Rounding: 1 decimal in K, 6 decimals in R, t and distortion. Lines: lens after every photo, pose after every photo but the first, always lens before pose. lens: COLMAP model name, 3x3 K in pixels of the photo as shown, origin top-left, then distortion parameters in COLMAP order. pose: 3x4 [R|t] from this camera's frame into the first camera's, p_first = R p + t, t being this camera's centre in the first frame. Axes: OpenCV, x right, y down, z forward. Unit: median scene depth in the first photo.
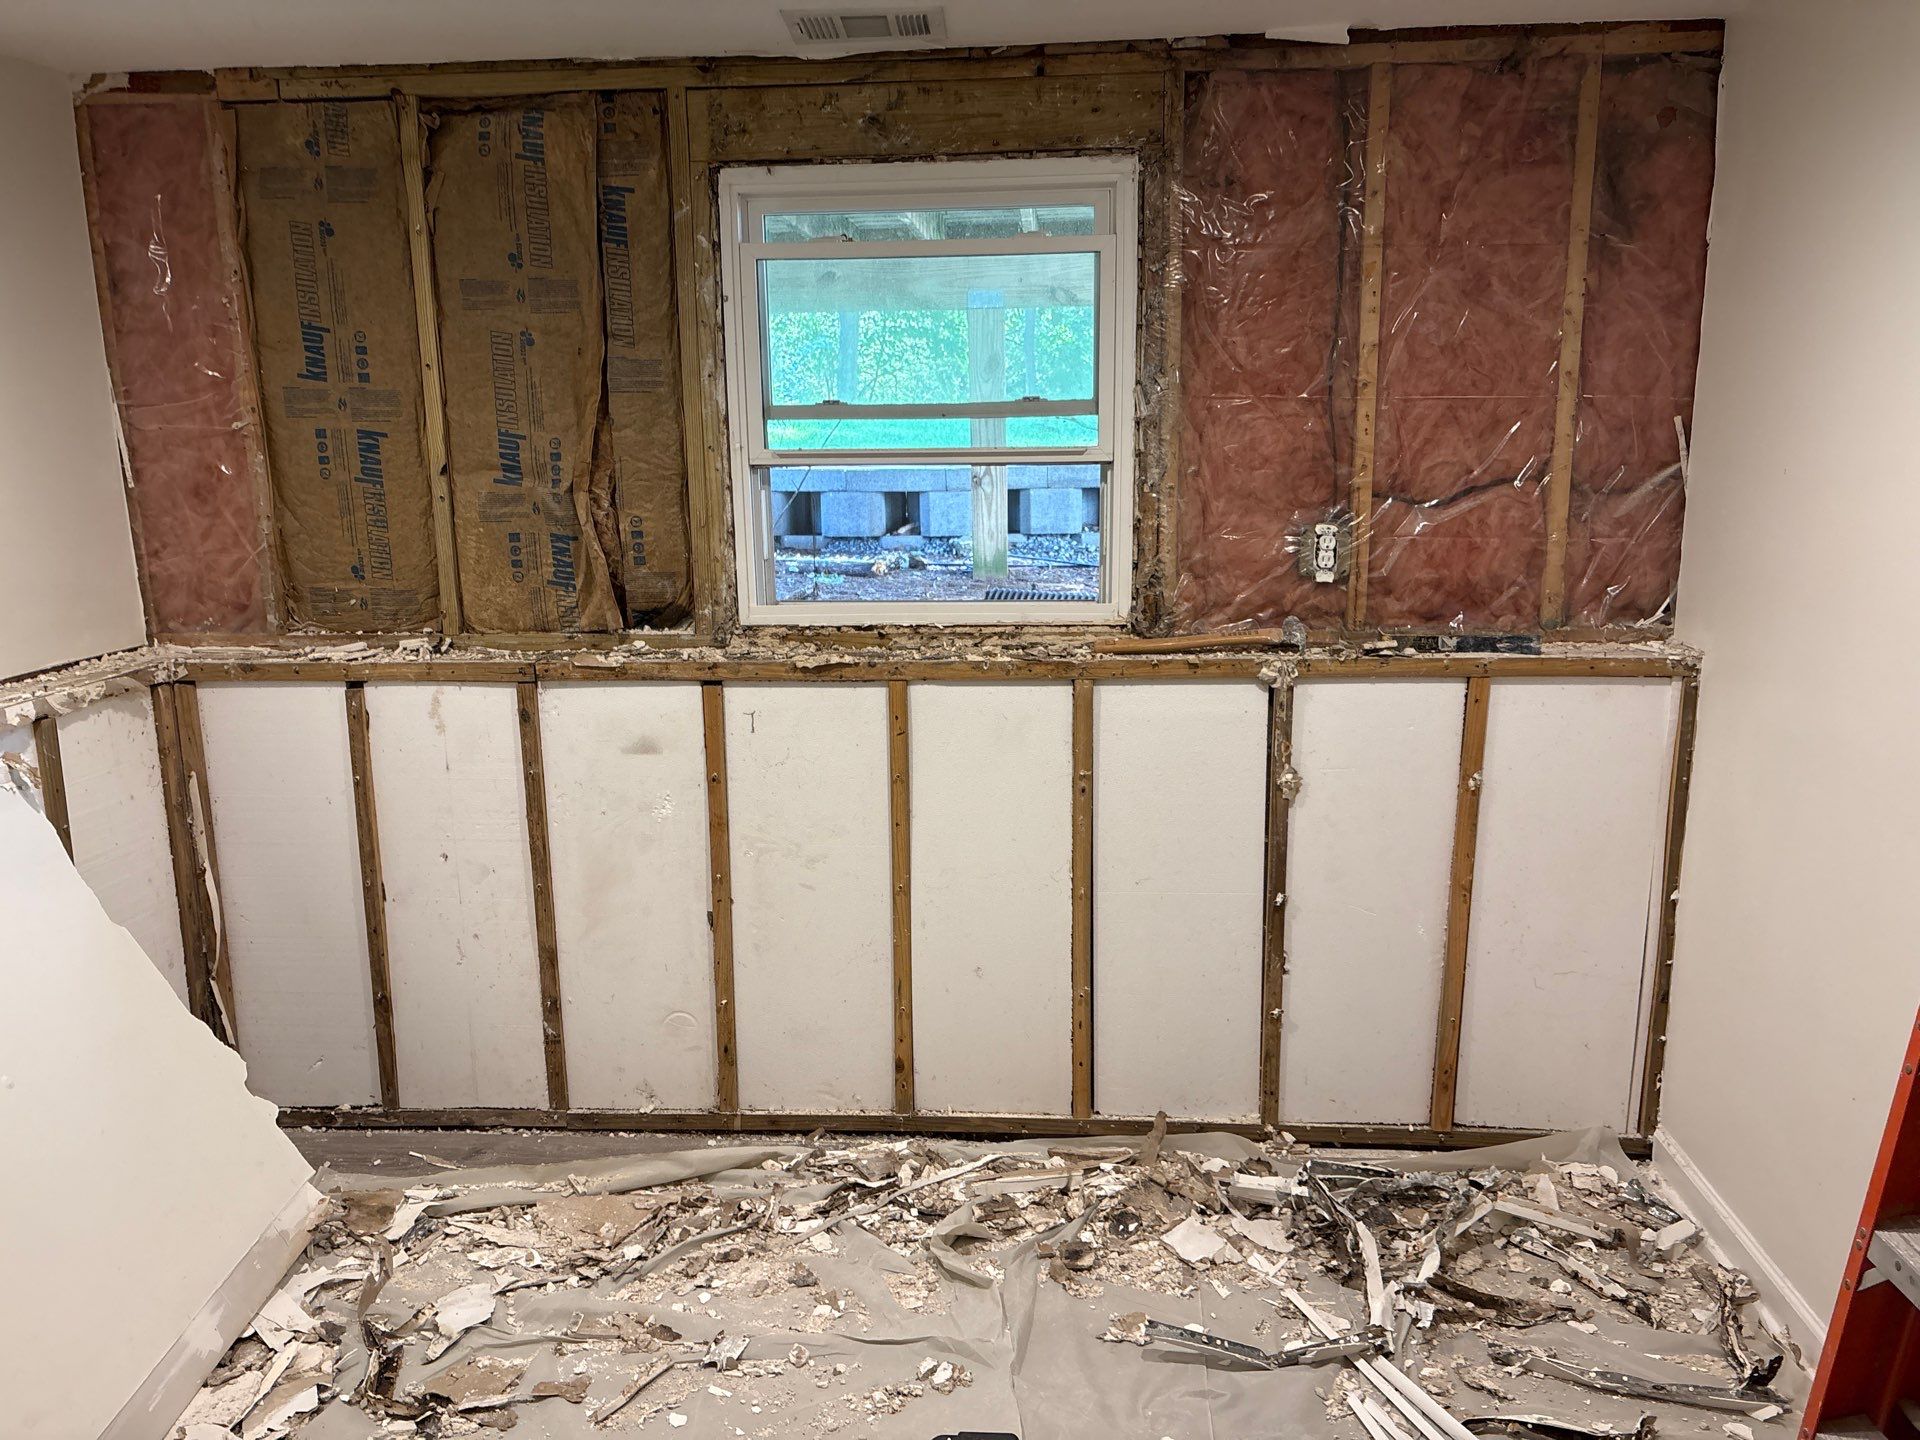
lens RADIAL K [[1435.9, 0, 961.2], [0, 1435.9, 723.4], [0, 0, 1]] dist [0.001299, -0.015107]
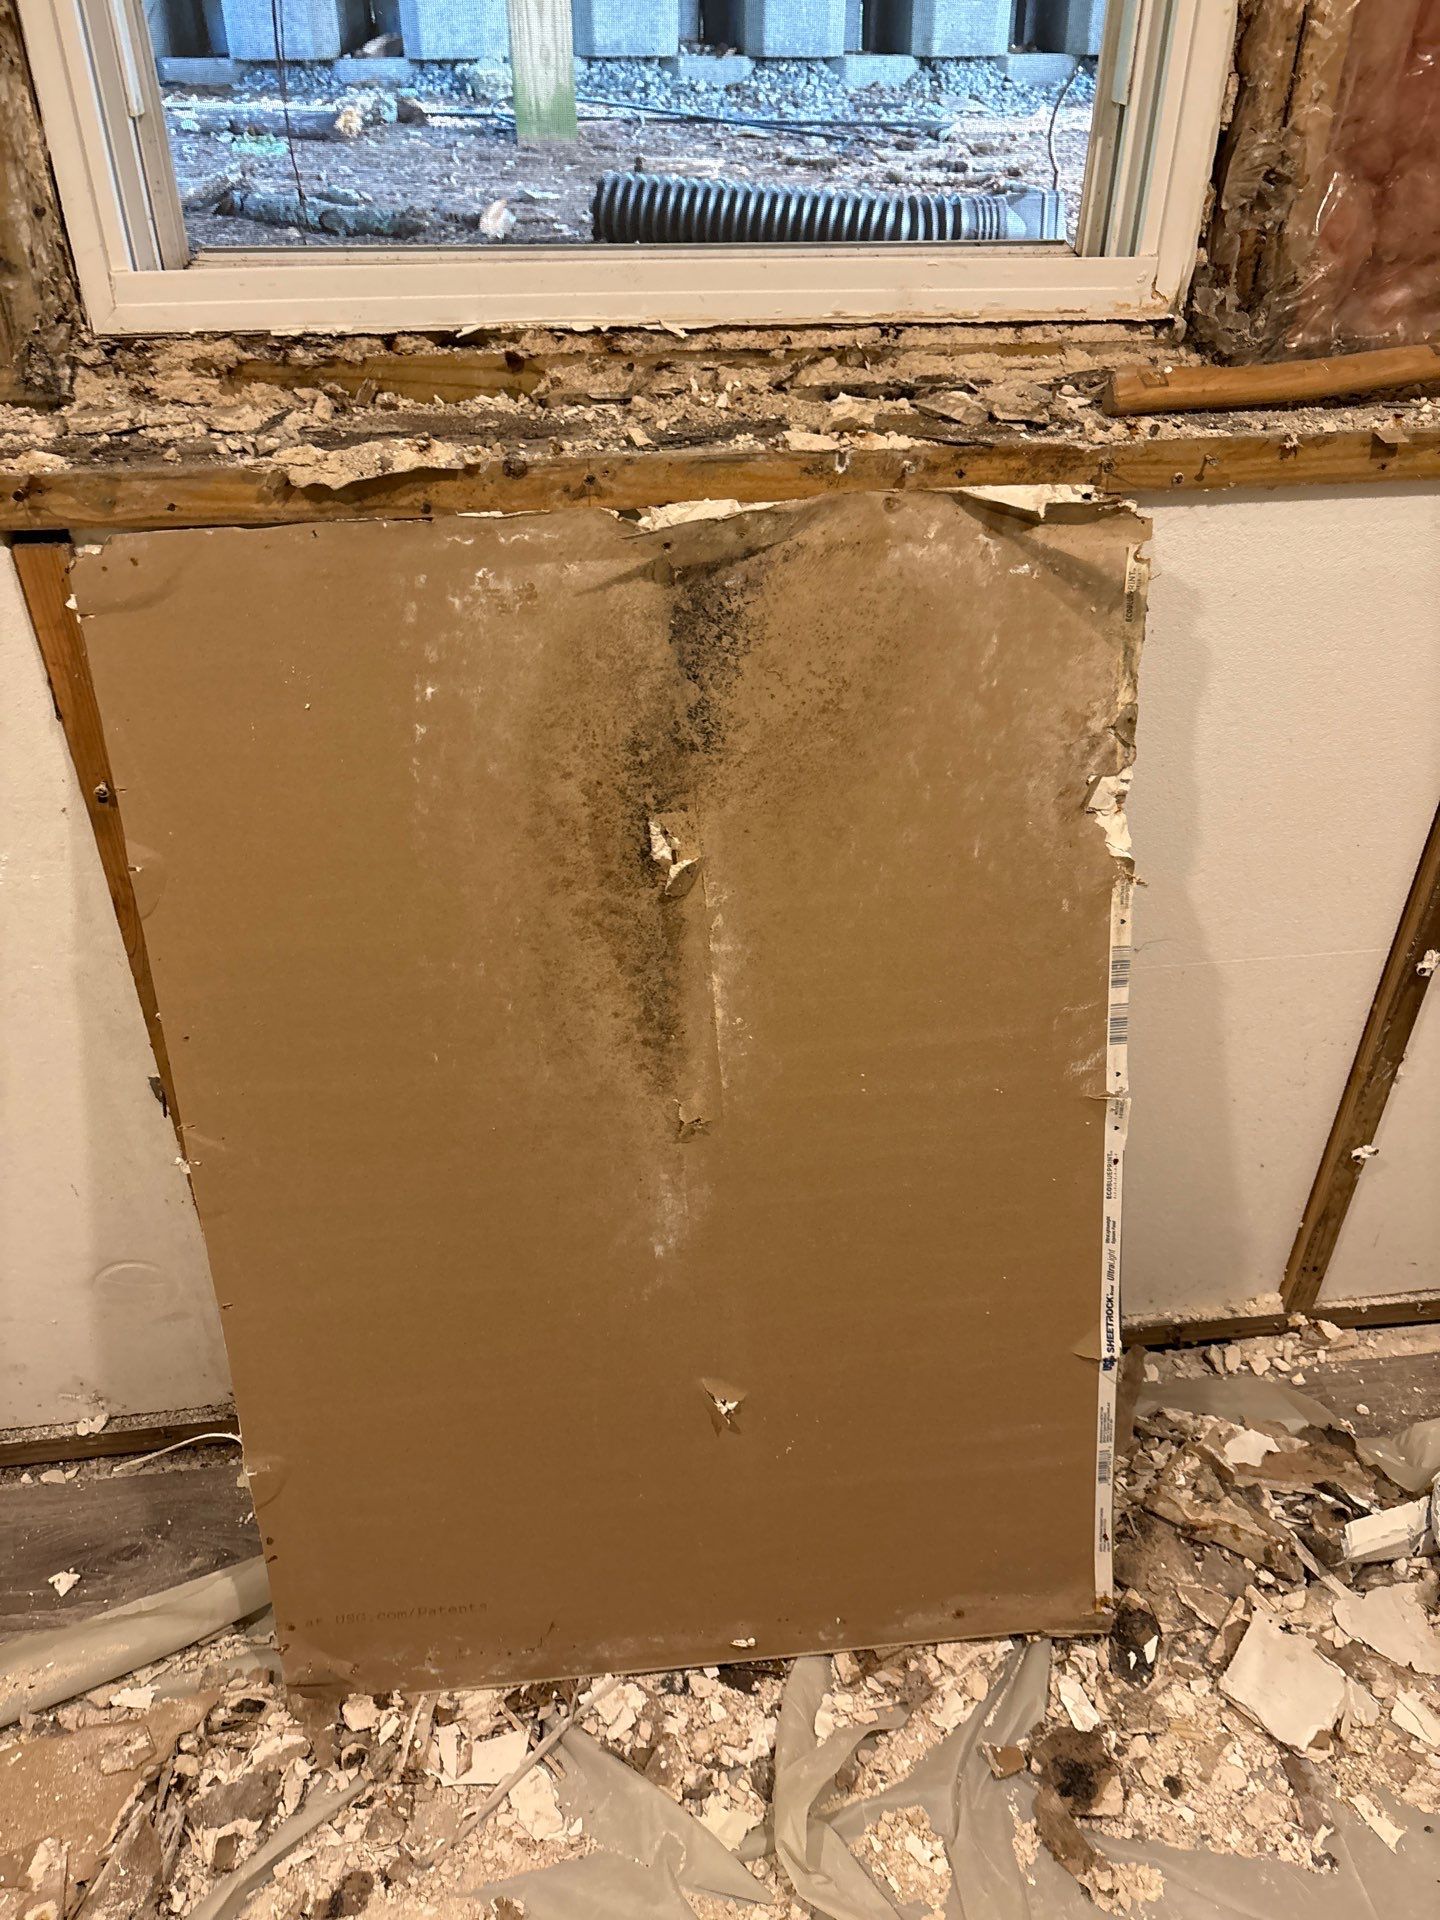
lens RADIAL K [[1435.9, 0, 725.0], [0, 1435.9, 963.7], [0, 0, 1]] dist [0.001299, -0.015107]
pose [[0.979014, -0.100875, 0.177077, -0.083352], [0.018257, 0.908822, 0.416784, -0.073570], [-0.202974, -0.404805, 0.891591, 0.613500]]
